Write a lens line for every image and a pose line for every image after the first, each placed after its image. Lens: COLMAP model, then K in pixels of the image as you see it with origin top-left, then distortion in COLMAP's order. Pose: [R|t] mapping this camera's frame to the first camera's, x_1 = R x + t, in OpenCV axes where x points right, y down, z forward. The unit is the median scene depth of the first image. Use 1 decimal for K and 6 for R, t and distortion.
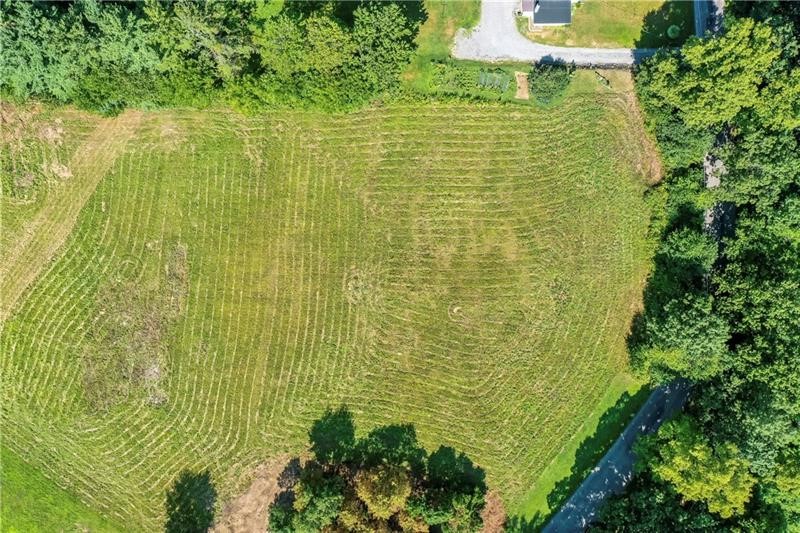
lens RADIAL K [[626.9, 0, 405.5], [0, 626.9, 265.6], [0, 0, 1]] dist [-0.004179, -0.001493]
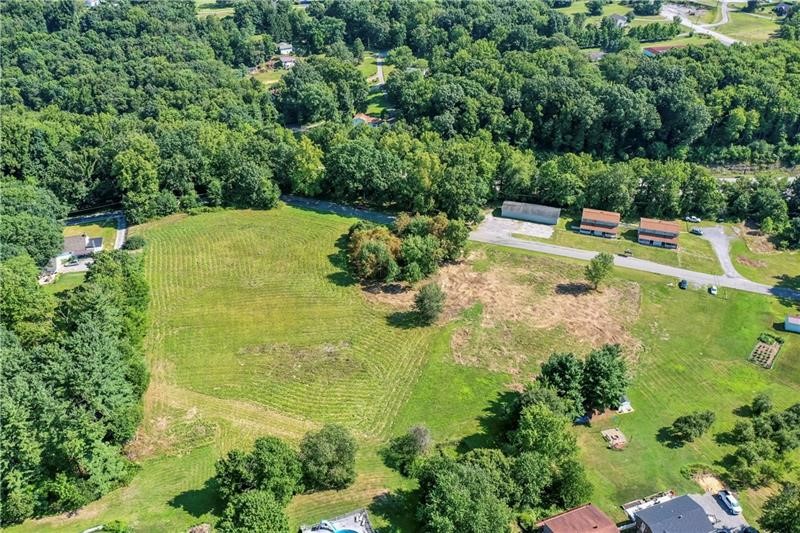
lens RADIAL K [[622.6, 0, 404.2], [0, 622.6, 266.3], [0, 0, 1]] dist [-0.004530, 0.000051]
pose [[-0.308692, -0.518397, 0.797480, -1.554115], [0.951151, -0.164158, 0.261466, -0.015528], [-0.004630, 0.839236, 0.543748, 0.020316]]
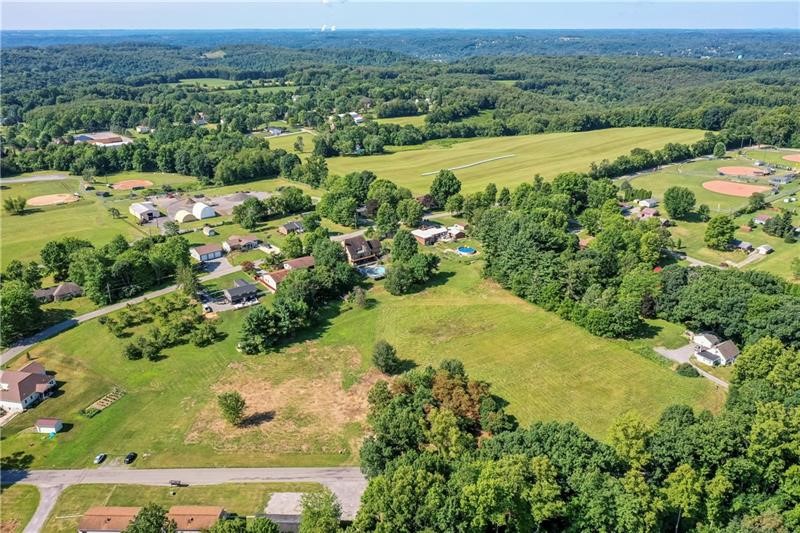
lens RADIAL K [[633.5, 0, 400.0], [0, 633.5, 266.5], [0, 0, 1]] dist [-0.009338, -0.000437]
pose [[0.575727, 0.303294, -0.759310, 1.088255], [-0.817635, 0.217398, -0.533115, 1.398040], [0.003382, 0.927767, 0.373145, -0.037231]]
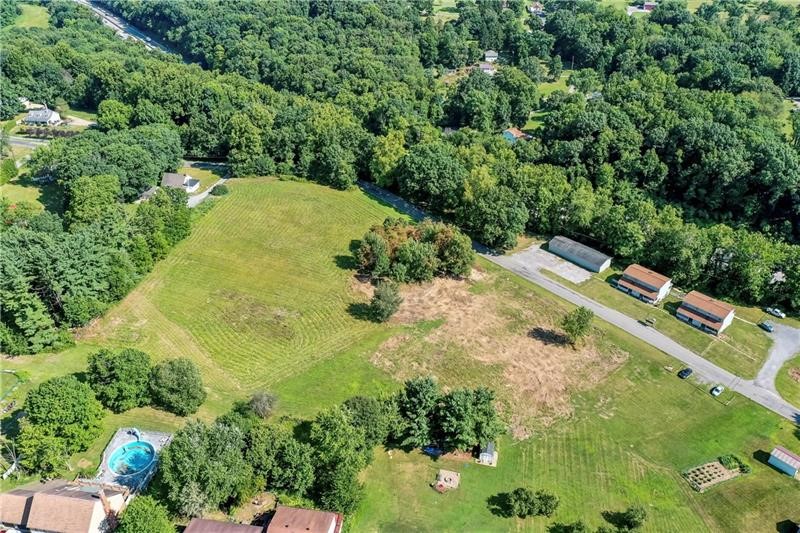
lens RADIAL K [[626.9, 0, 405.5], [0, 626.9, 265.6], [0, 0, 1]] dist [-0.004179, -0.001493]
pose [[0.183389, -0.519817, 0.834361, -1.669615], [0.982929, 0.109761, -0.147661, 0.730360], [-0.014824, 0.847197, 0.531072, 0.006633]]
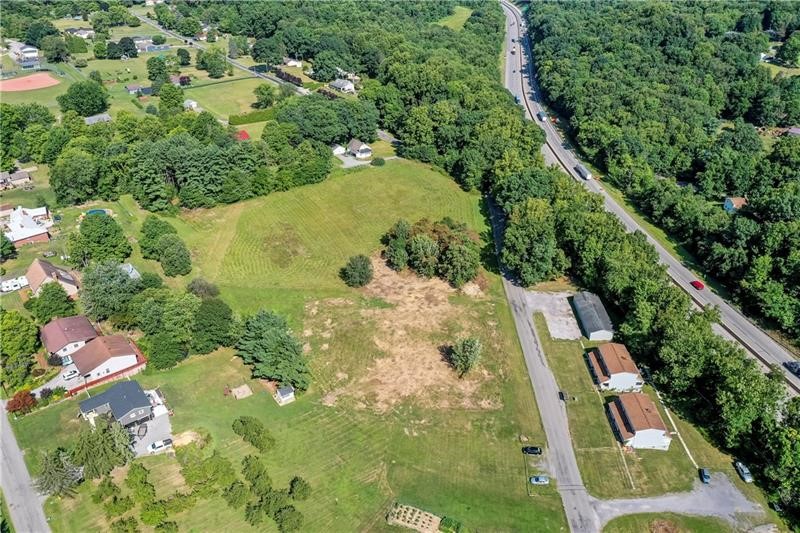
lens RADIAL K [[628.7, 0, 402.1], [0, 628.7, 268.0], [0, 0, 1]] dist [-0.004144, 0.003659]
pose [[0.800641, -0.297592, 0.520013, -1.231022], [0.598964, 0.418855, -0.682497, 1.806793], [-0.014705, 0.857904, 0.513599, -0.015371]]
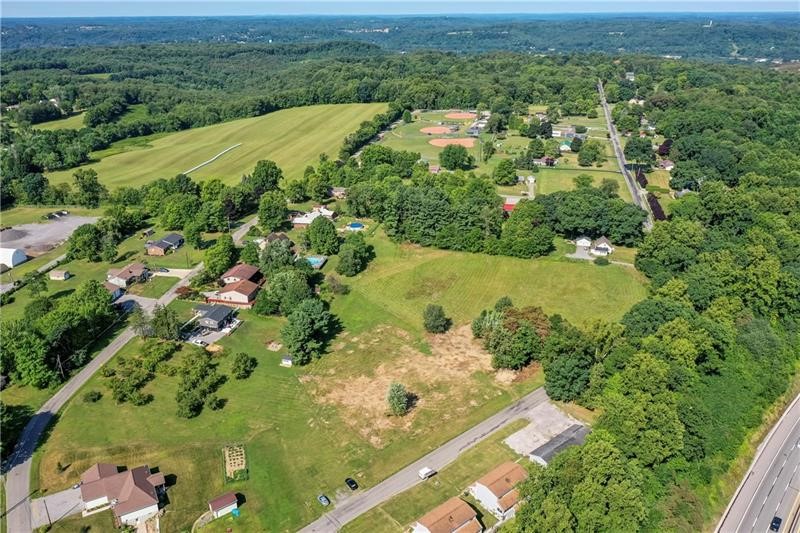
lens RADIAL K [[628.7, 0, 402.1], [0, 628.7, 268.0], [0, 0, 1]] dist [-0.004144, 0.003659]
pose [[0.969937, 0.100634, -0.221574, -0.003345], [-0.243285, 0.378996, -0.892846, 2.330188], [-0.005875, 0.919910, 0.392085, -0.042035]]
